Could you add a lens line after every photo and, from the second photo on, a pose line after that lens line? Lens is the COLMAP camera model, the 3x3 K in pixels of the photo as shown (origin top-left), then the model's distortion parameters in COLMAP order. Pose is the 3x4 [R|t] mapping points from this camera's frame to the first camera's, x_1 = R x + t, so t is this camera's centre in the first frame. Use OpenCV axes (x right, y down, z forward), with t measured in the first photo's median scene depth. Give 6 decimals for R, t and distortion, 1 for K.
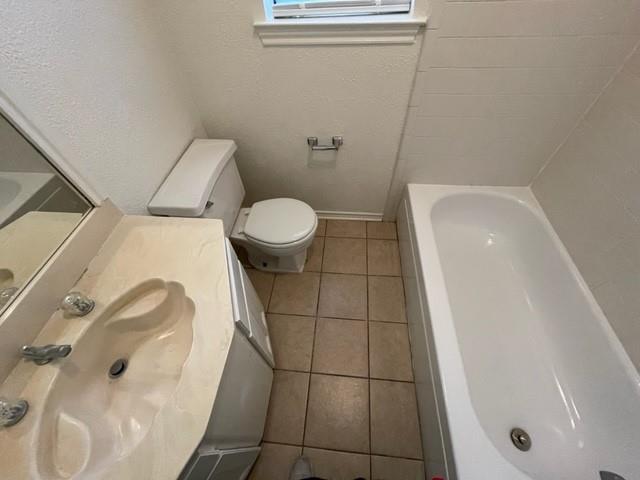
lens RADIAL K [[255.6, 0, 325.8], [0, 255.6, 244.5], [0, 0, 1]] dist [-0.010511, 0.000559]
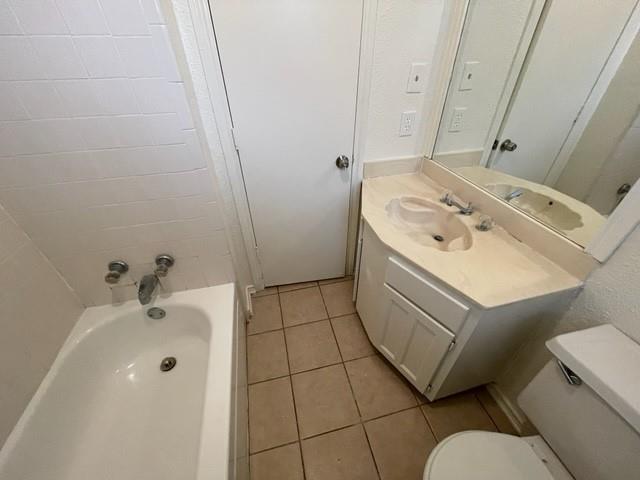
lens RADIAL K [[255.6, 0, 322.7], [0, 255.6, 237.9], [0, 0, 1]] dist [-0.010511, 0.000559]
pose [[-0.956164, 0.191979, -0.221123, 0.263043], [-0.213465, 0.059963, 0.975109, -0.895841], [0.200459, 0.979566, -0.016353, 0.778313]]
